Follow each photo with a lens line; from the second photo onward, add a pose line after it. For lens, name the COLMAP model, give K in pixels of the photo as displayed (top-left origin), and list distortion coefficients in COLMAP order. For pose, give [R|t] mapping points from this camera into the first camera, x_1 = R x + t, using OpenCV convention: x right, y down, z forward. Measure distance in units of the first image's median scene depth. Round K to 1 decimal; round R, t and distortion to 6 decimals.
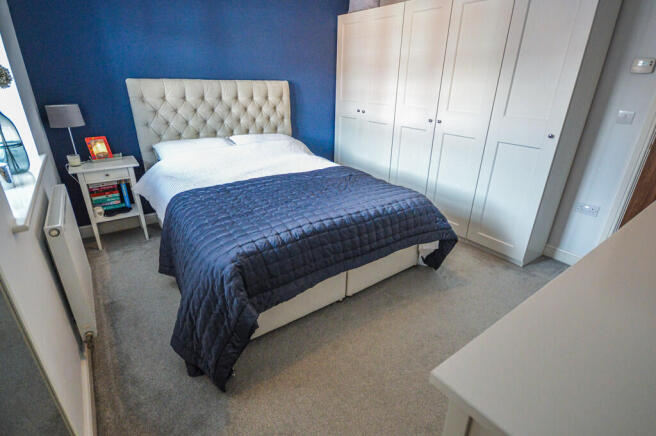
lens RADIAL K [[325.0, 0, 328.0], [0, 325.0, 218.0], [0, 0, 1]] dist [0.000844, 0.000117]
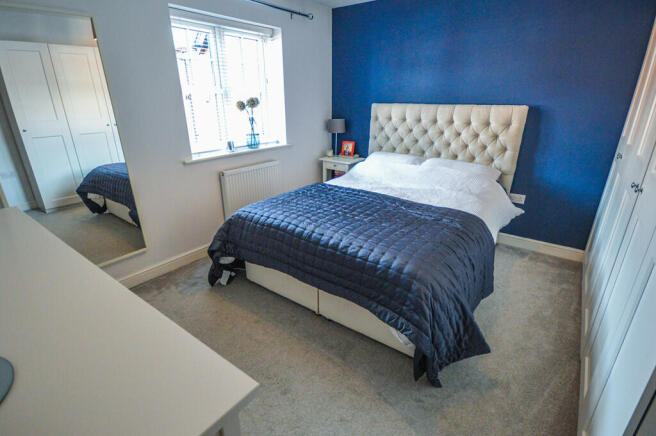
lens RADIAL K [[325.0, 0, 328.0], [0, 325.0, 218.0], [0, 0, 1]] dist [0.000844, 0.000117]
pose [[0.293472, 0.322459, -0.899941, 0.676928], [-0.374861, 0.904815, 0.201962, -0.188022], [0.879405, 0.278083, 0.386415, 0.419765]]
